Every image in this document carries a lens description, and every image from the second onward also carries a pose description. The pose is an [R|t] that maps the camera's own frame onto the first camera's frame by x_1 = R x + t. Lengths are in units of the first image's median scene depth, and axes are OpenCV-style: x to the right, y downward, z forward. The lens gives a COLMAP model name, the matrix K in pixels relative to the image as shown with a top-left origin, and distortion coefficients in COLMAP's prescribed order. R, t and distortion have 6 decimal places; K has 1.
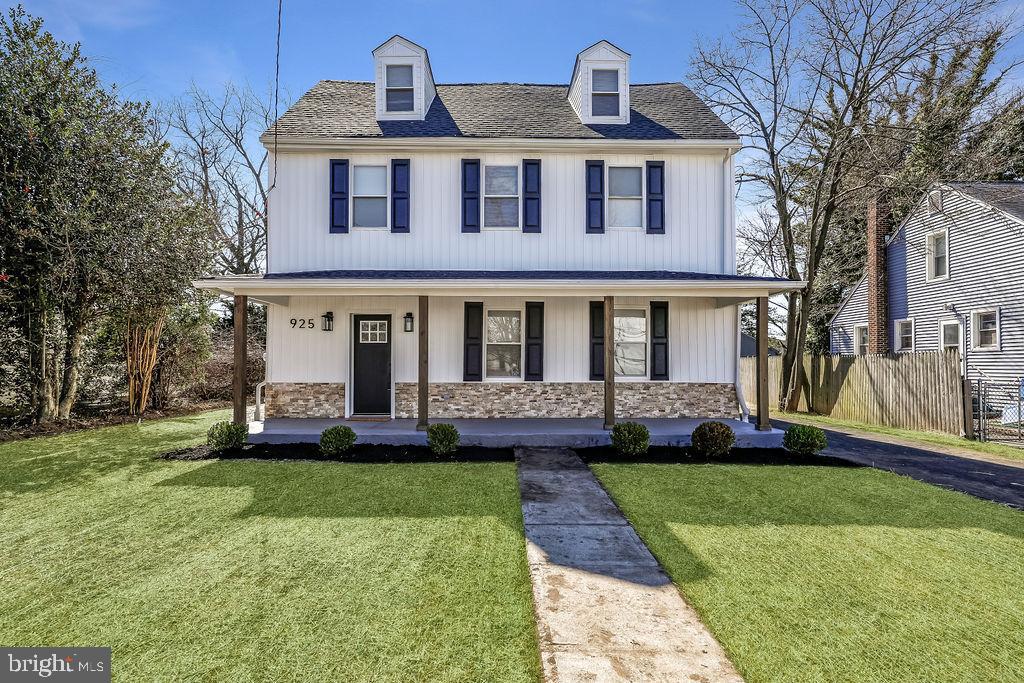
lens RADIAL K [[506.3, 0, 511.3], [0, 506.3, 370.0], [0, 0, 1]] dist [0.001737, 0.000365]
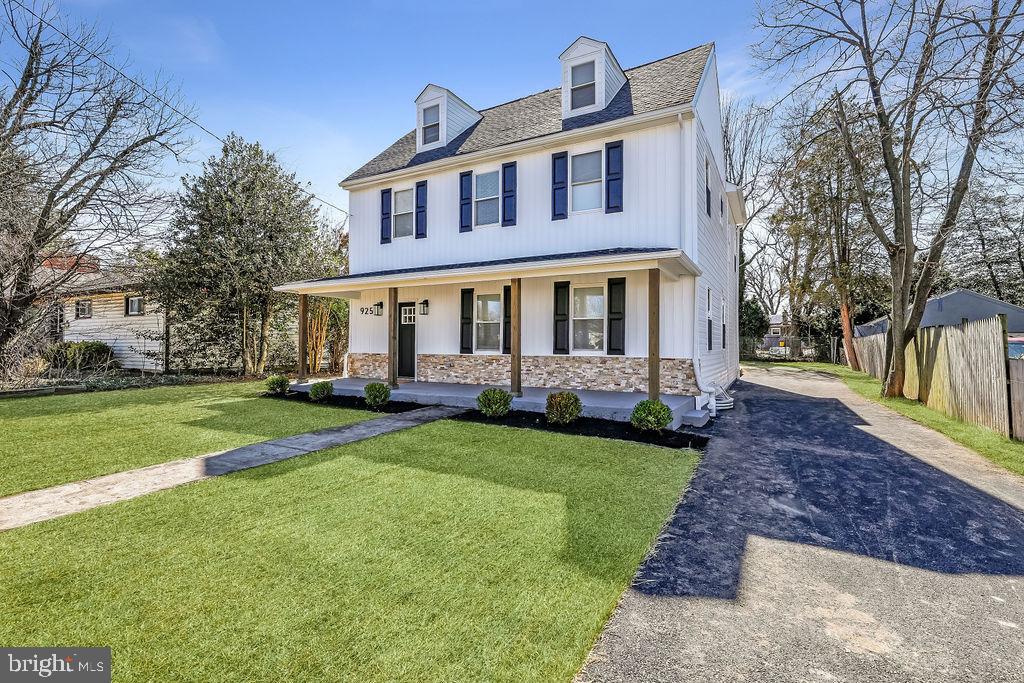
lens RADIAL K [[490.0, 0, 510.5], [0, 490.0, 343.6], [0, 0, 1]] dist [-0.002333, -0.000334]
pose [[0.863004, 0.001161, -0.505196, 0.610315], [-0.000383, 0.999999, 0.001643, -0.003982], [0.505197, -0.001224, 0.863003, 0.034771]]
